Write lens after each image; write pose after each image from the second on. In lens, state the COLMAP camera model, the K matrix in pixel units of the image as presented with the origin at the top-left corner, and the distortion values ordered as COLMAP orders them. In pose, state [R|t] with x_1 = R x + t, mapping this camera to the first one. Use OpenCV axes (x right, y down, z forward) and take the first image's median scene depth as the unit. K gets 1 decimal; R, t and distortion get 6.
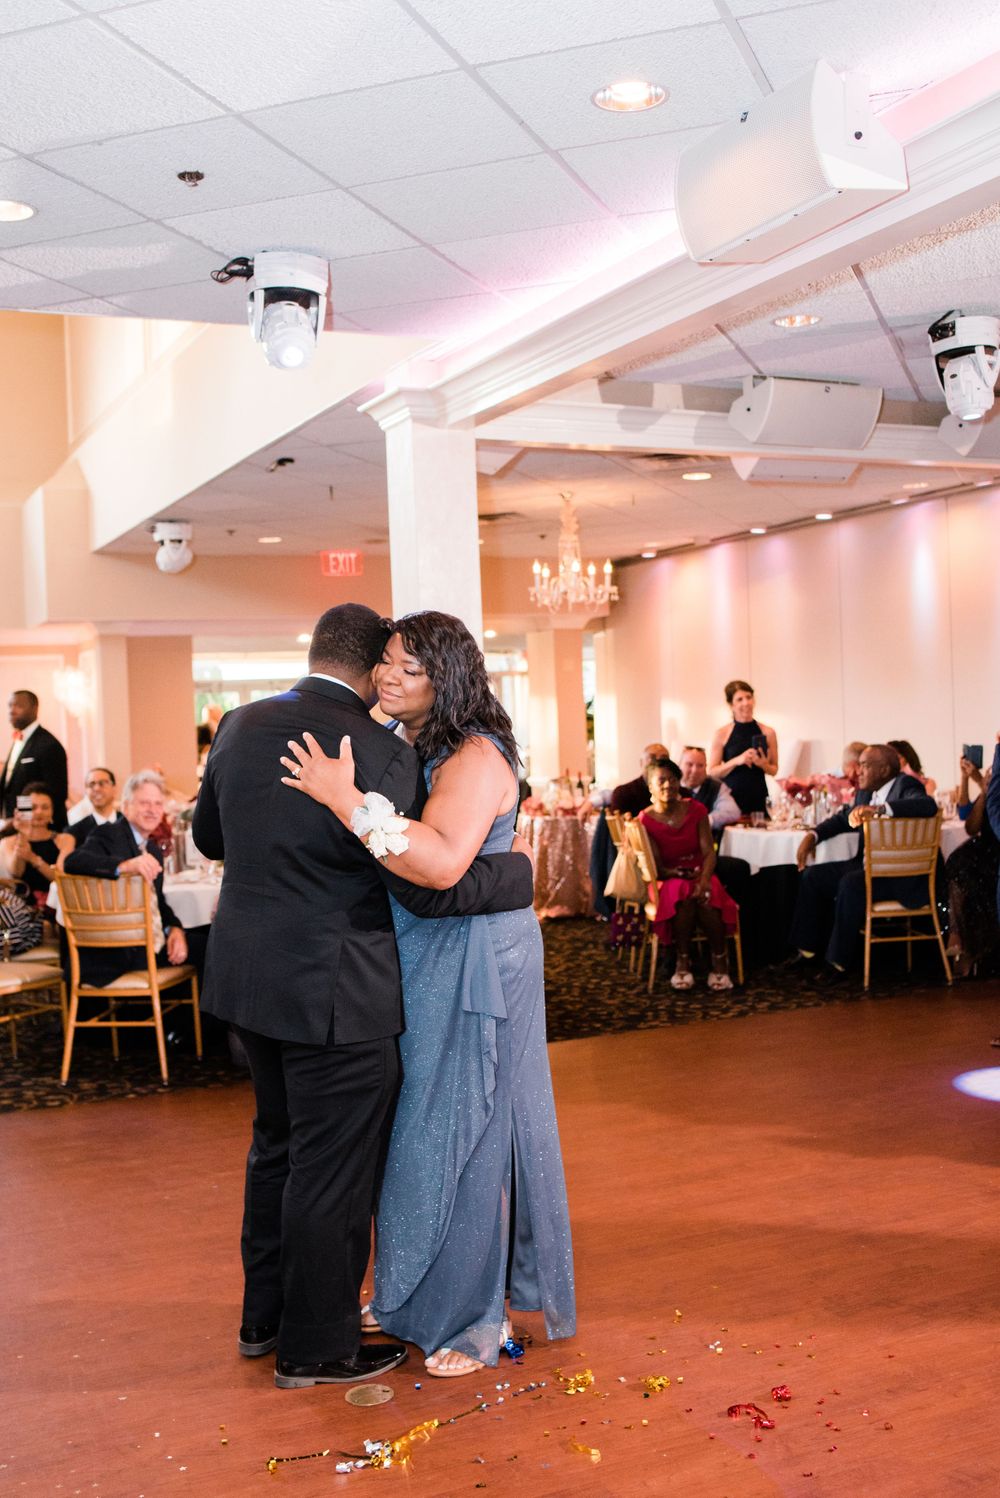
lens RADIAL K [[1515.0, 0, 503.9], [0, 1515.0, 724.4], [0, 0, 1]] dist [-0.063490, 0.125831]
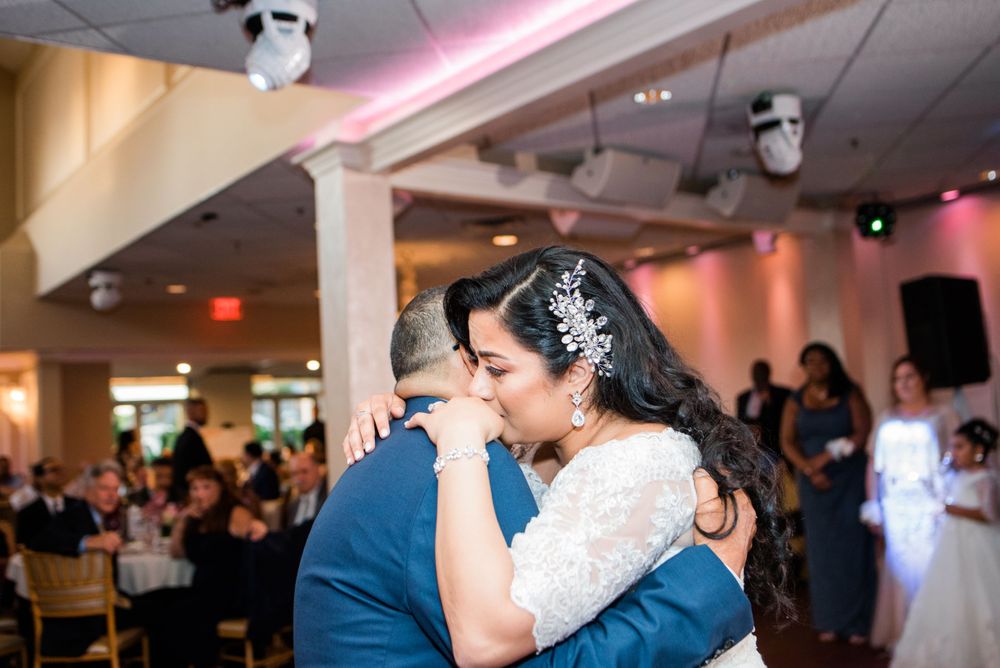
lens RADIAL K [[1011.4, 0, 489.6], [0, 1011.4, 324.9], [0, 0, 1]] dist [-0.063490, 0.125831]
pose [[0.985289, 0.001036, 0.170895, -0.075872], [0.016180, 0.994925, -0.099313, 0.008849], [-0.170131, 0.100617, 0.980271, 0.171937]]
